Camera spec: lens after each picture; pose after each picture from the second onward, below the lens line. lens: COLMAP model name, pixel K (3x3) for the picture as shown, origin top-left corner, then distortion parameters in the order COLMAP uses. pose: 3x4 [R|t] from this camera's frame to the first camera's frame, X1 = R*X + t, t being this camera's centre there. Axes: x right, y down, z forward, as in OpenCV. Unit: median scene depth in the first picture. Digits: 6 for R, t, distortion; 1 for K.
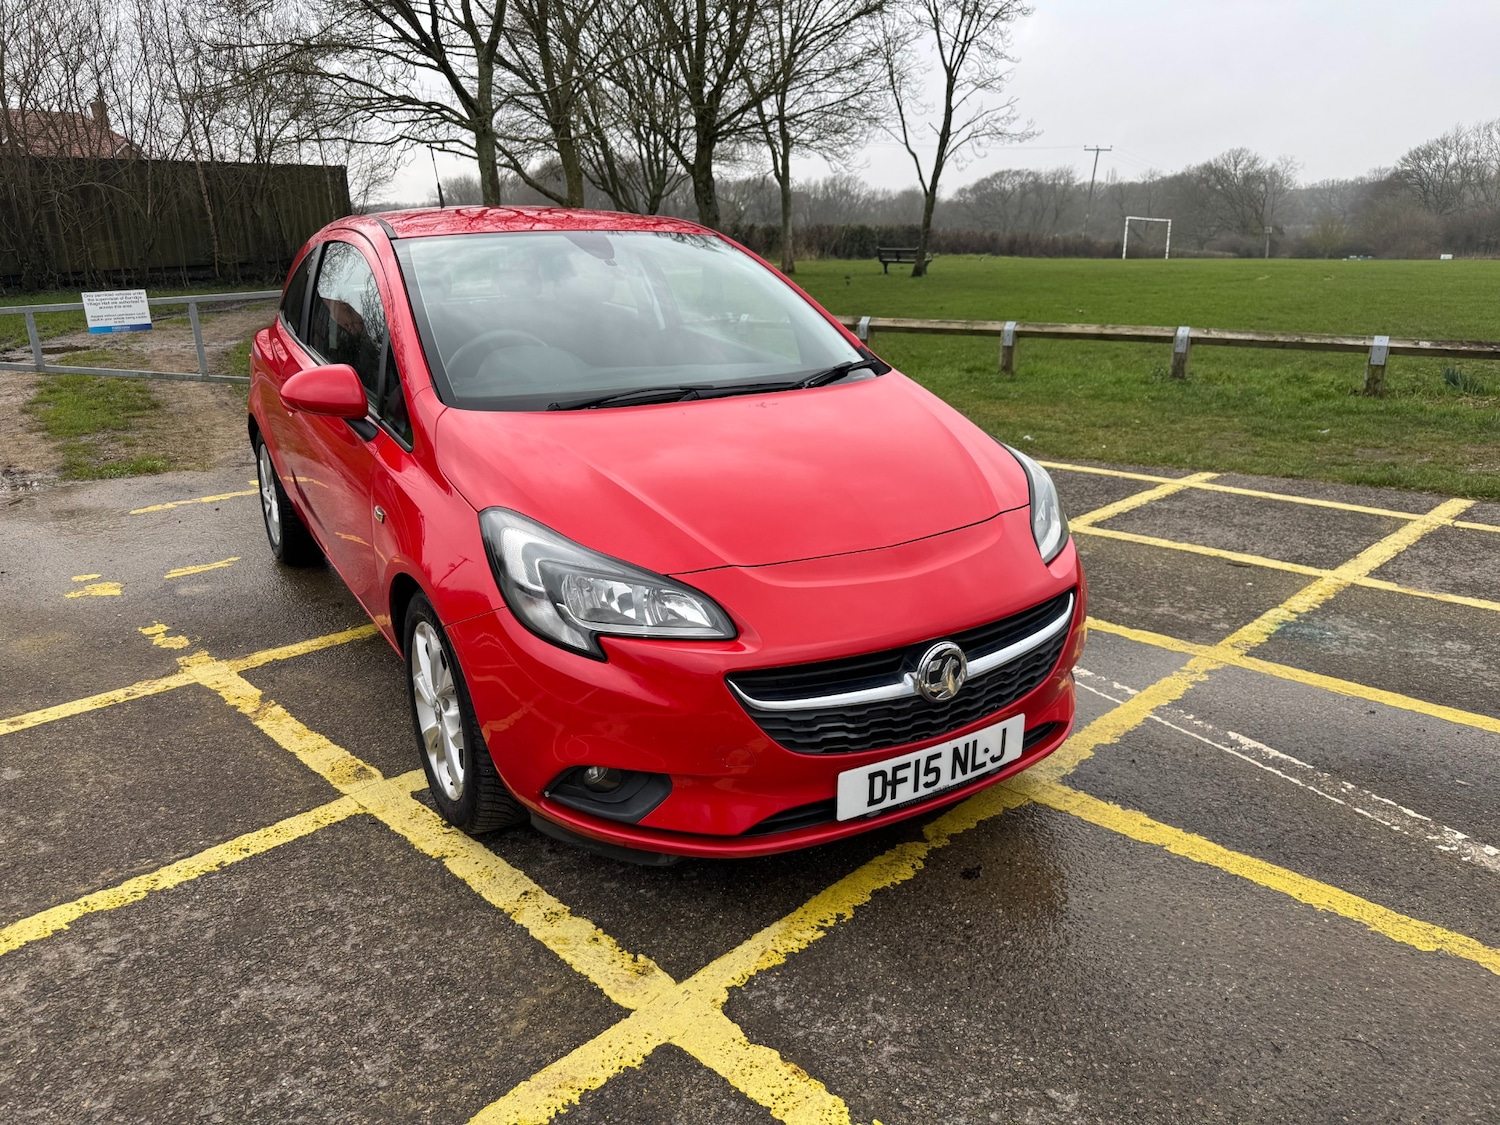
lens RADIAL K [[1059.1, 0, 737.4], [0, 1059.1, 570.3], [0, 0, 1]] dist [0.027423, -0.033367]
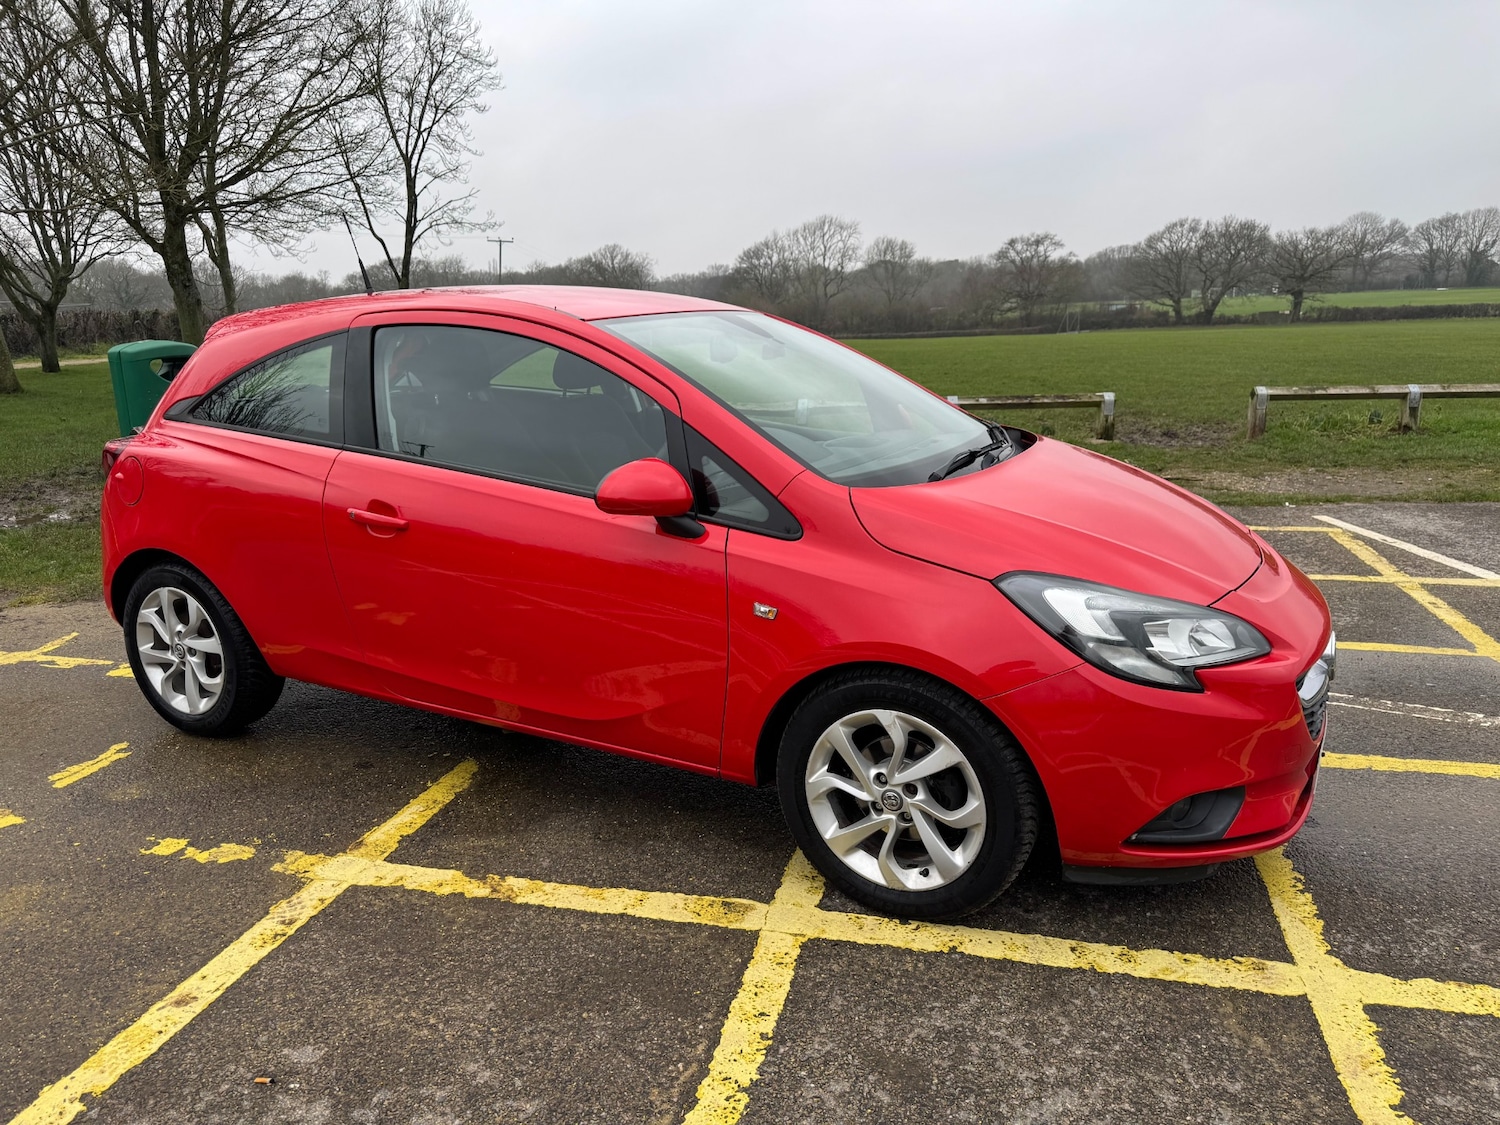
lens RADIAL K [[1059.1, 0, 755.9], [0, 1059.1, 576.5], [0, 0, 1]] dist [0.027423, -0.033367]
pose [[0.849777, -0.132776, 0.510146, -0.734708], [0.168152, 0.985478, -0.023610, -0.056691], [-0.499603, 0.105845, 0.859764, 0.195174]]
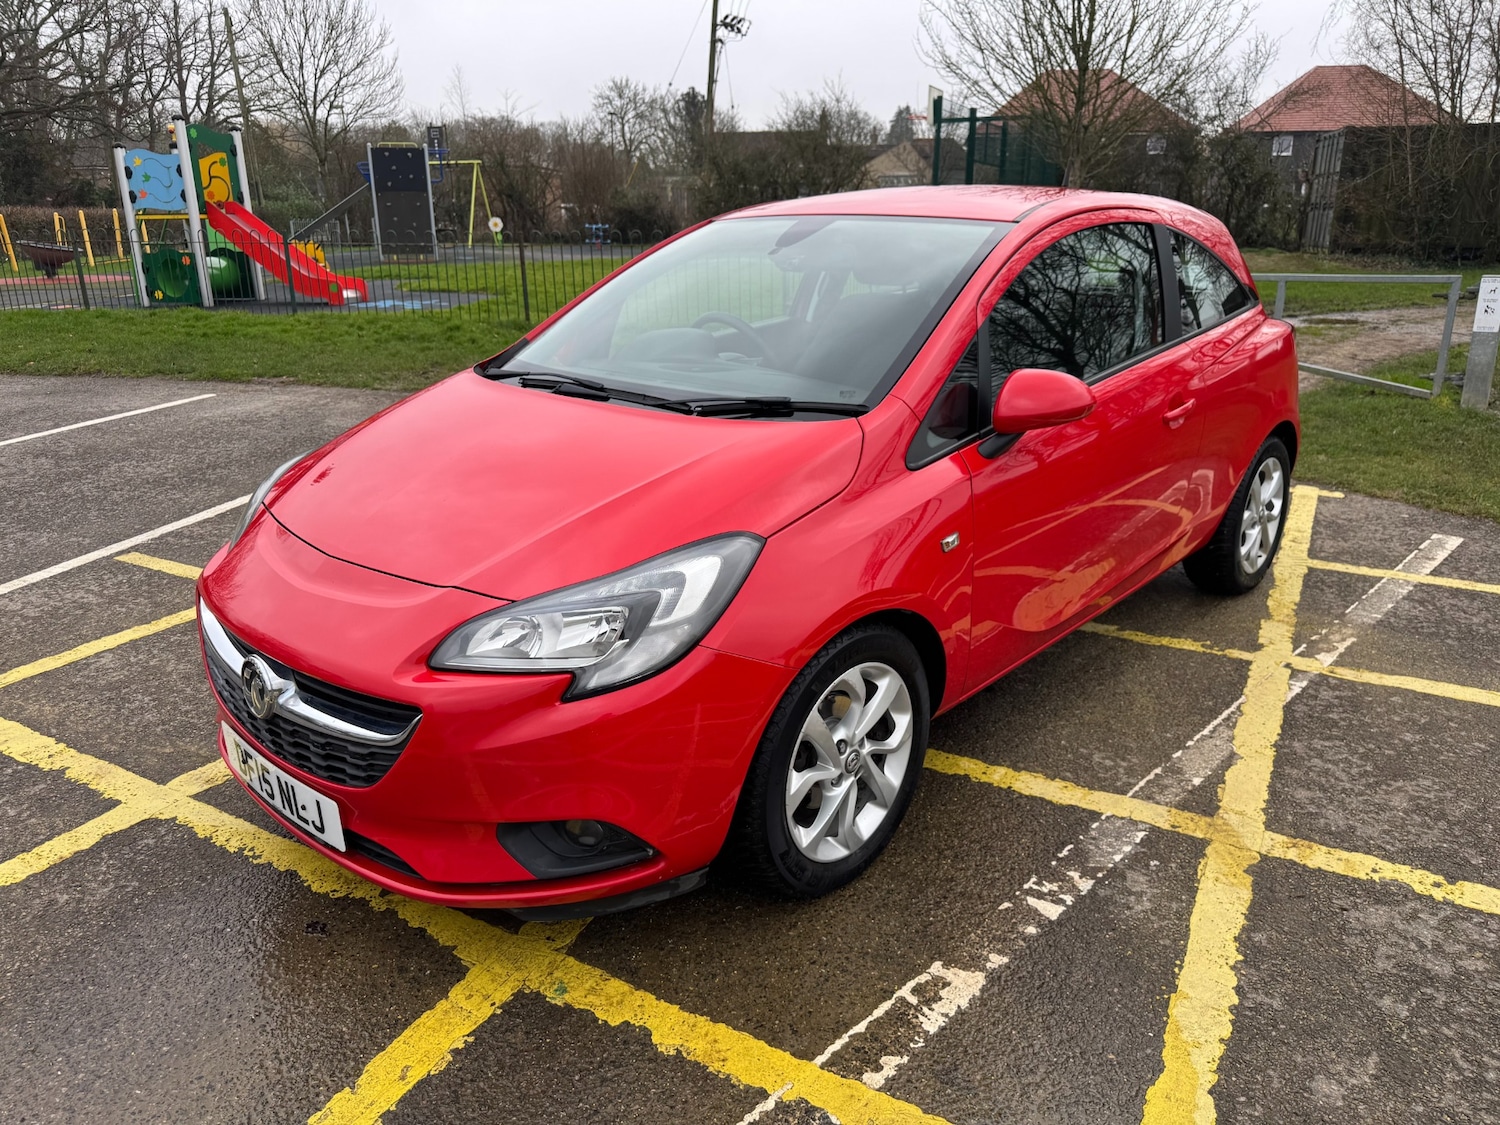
lens RADIAL K [[1059.1, 0, 746.9], [0, 1059.1, 566.6], [0, 0, 1]] dist [0.027423, -0.033367]
pose [[0.274049, 0.319420, -0.907121, 0.859949], [-0.296835, 0.925272, 0.236135, -0.270430], [0.914760, 0.204553, 0.348385, 0.777435]]
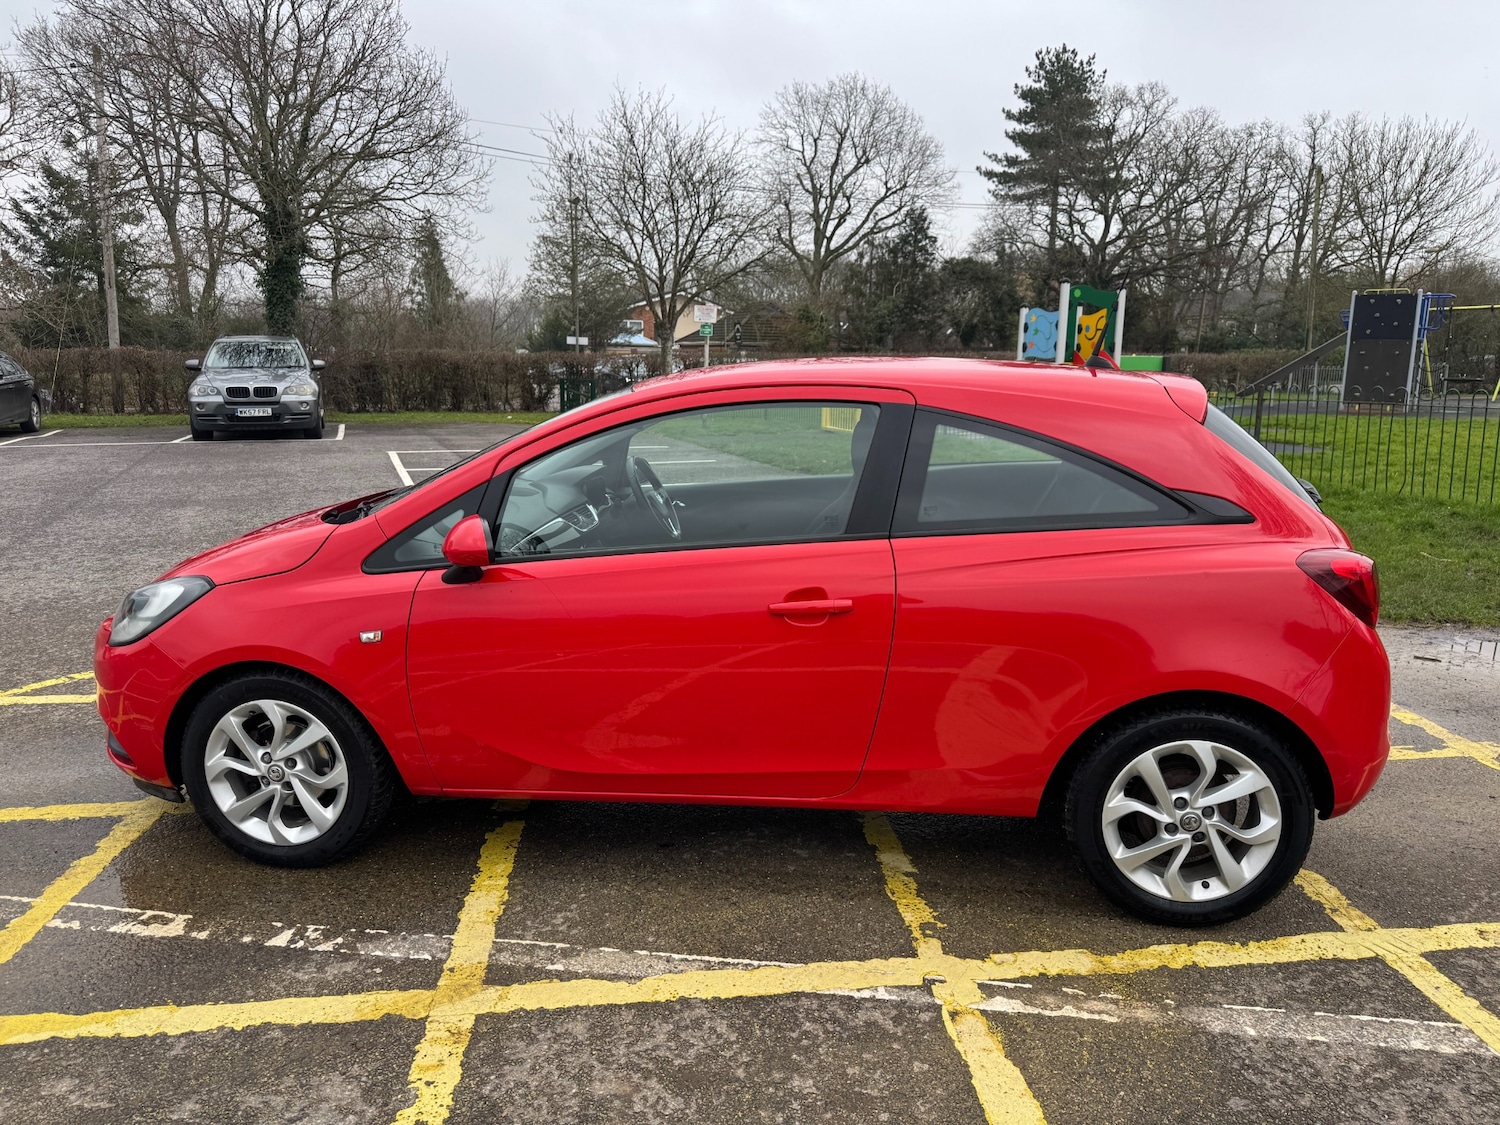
lens RADIAL K [[1059.1, 0, 751.1], [0, 1059.1, 582.4], [0, 0, 1]] dist [0.027423, -0.033367]
pose [[-0.625366, 0.175619, -0.760312, 0.695677], [-0.238042, 0.884970, 0.400206, -0.667122], [0.743137, 0.431262, -0.511625, 1.933863]]
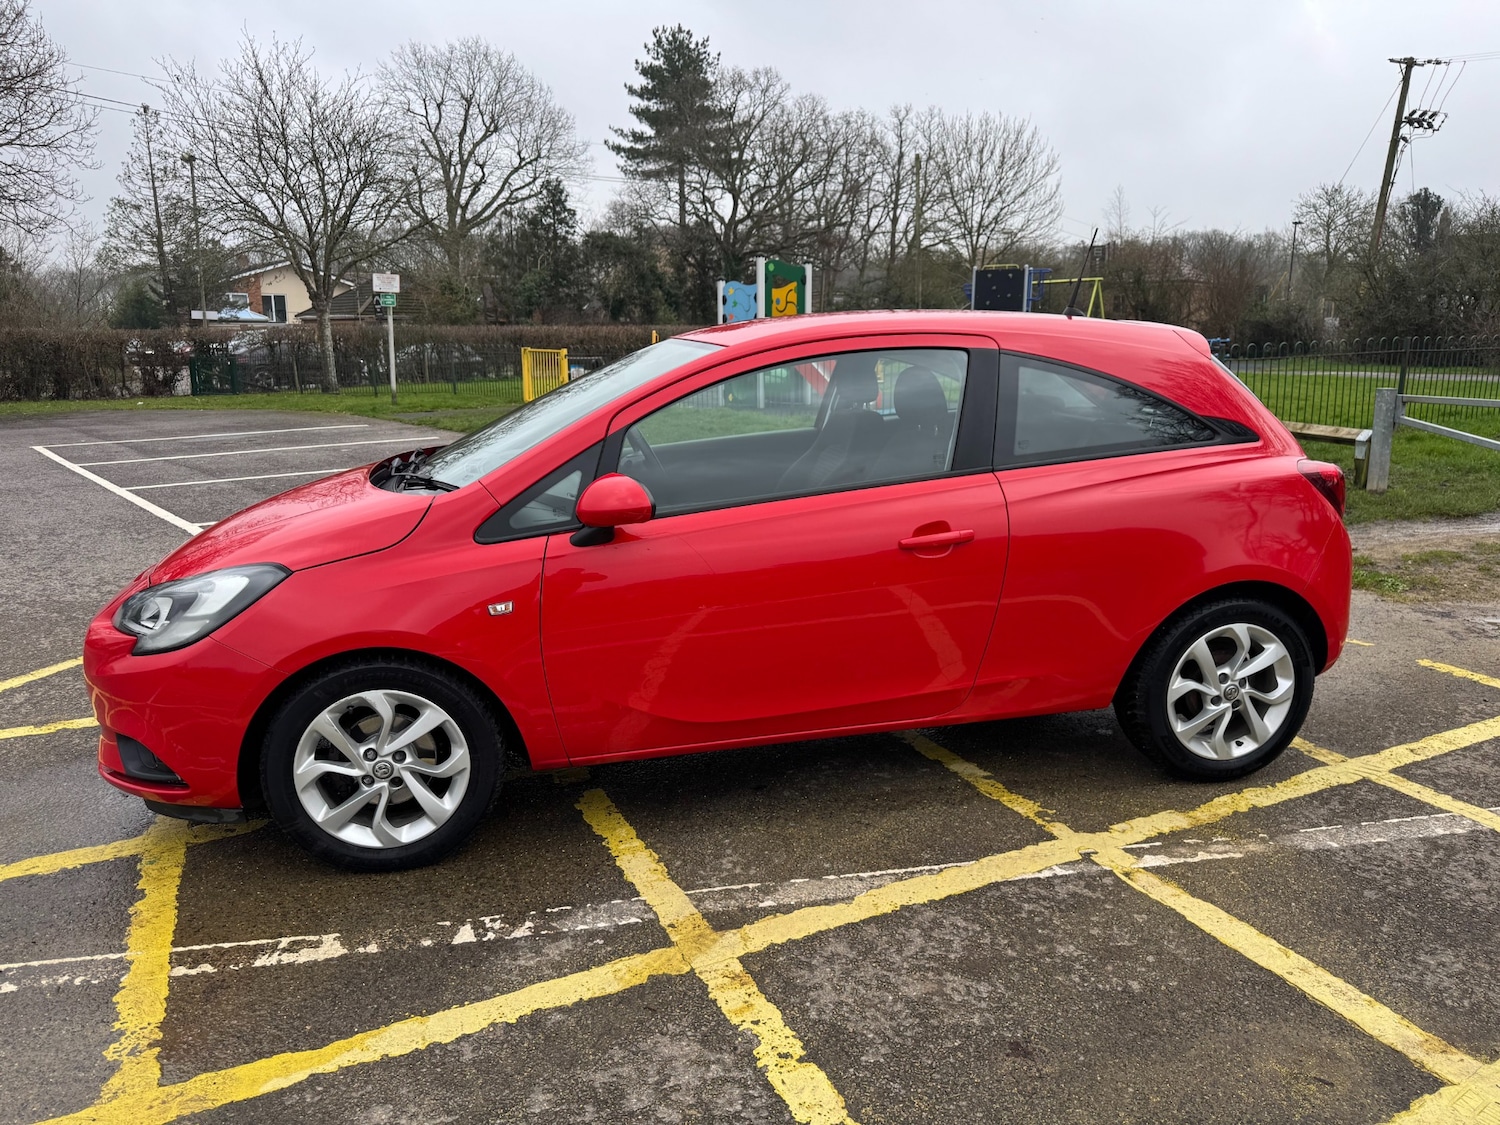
lens RADIAL K [[1059.1, 0, 744.8], [0, 1059.1, 579.9], [0, 0, 1]] dist [0.027423, -0.033367]
pose [[-0.331251, 0.234398, -0.913964, 0.950249], [-0.280418, 0.900428, 0.332559, -0.537932], [0.900910, 0.366452, -0.232538, 1.591726]]
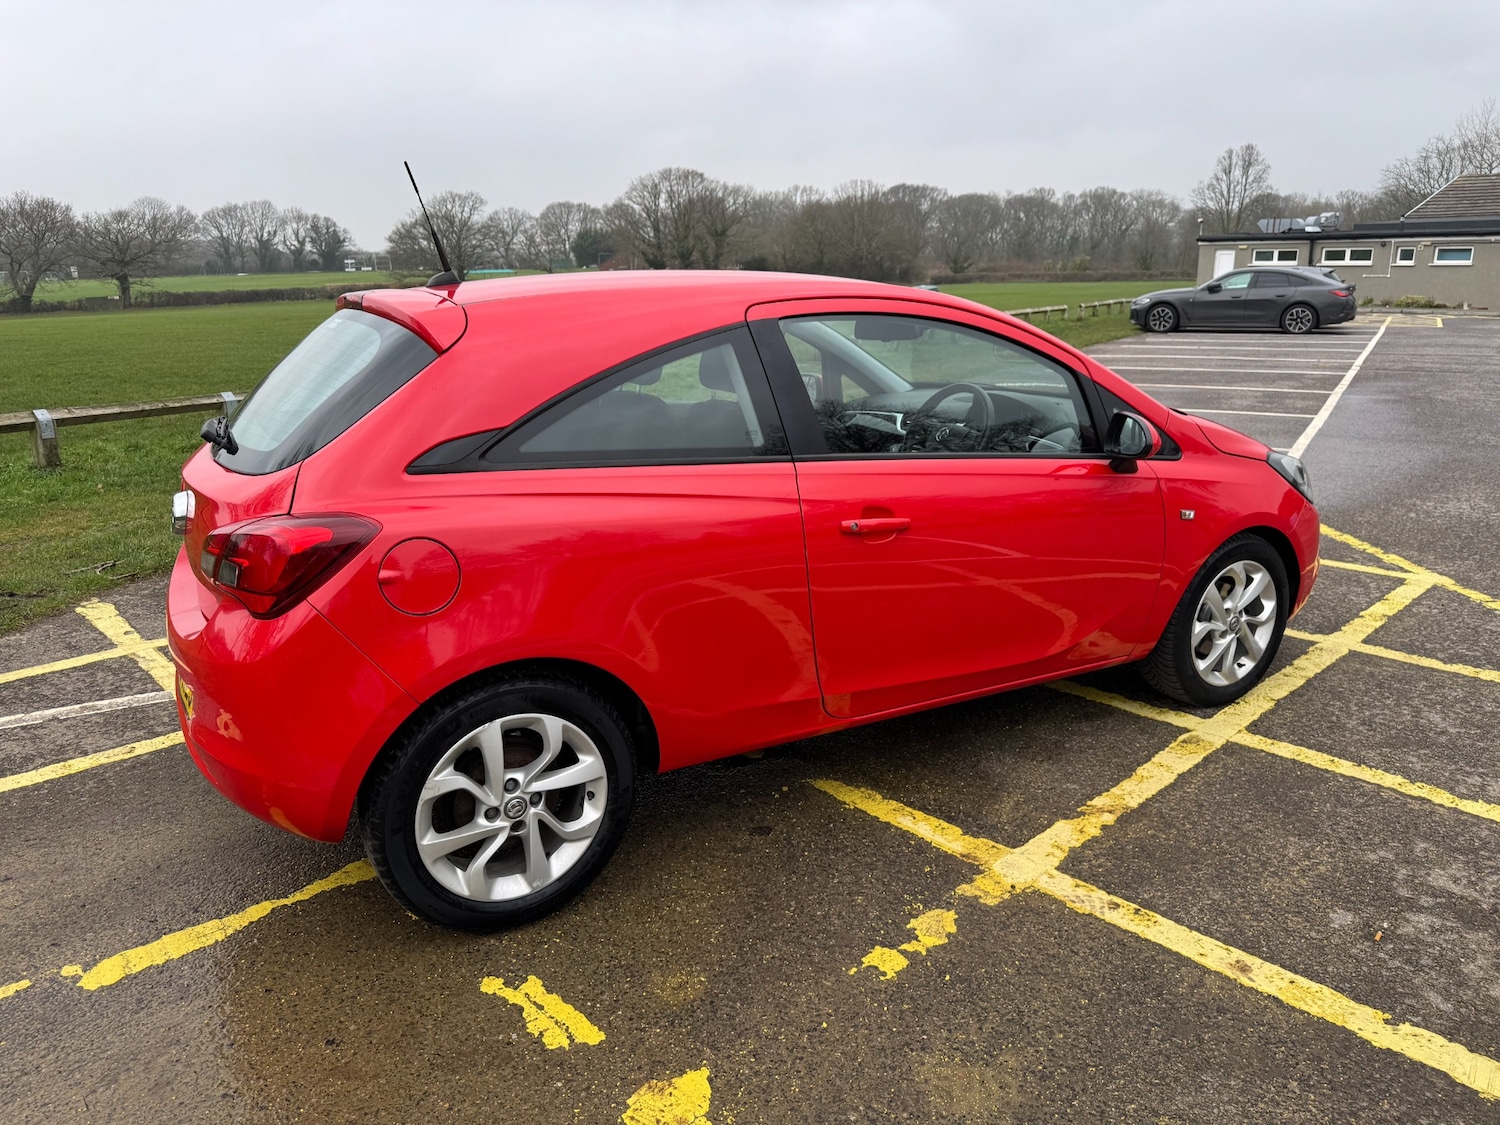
lens RADIAL K [[1059.1, 0, 757.6], [0, 1059.1, 562.5], [0, 0, 1]] dist [0.027423, -0.033367]
pose [[0.010634, -0.253405, 0.967302, -1.416429], [0.319898, 0.917380, 0.236810, -0.414408], [-0.947392, 0.306920, 0.090819, 1.257256]]
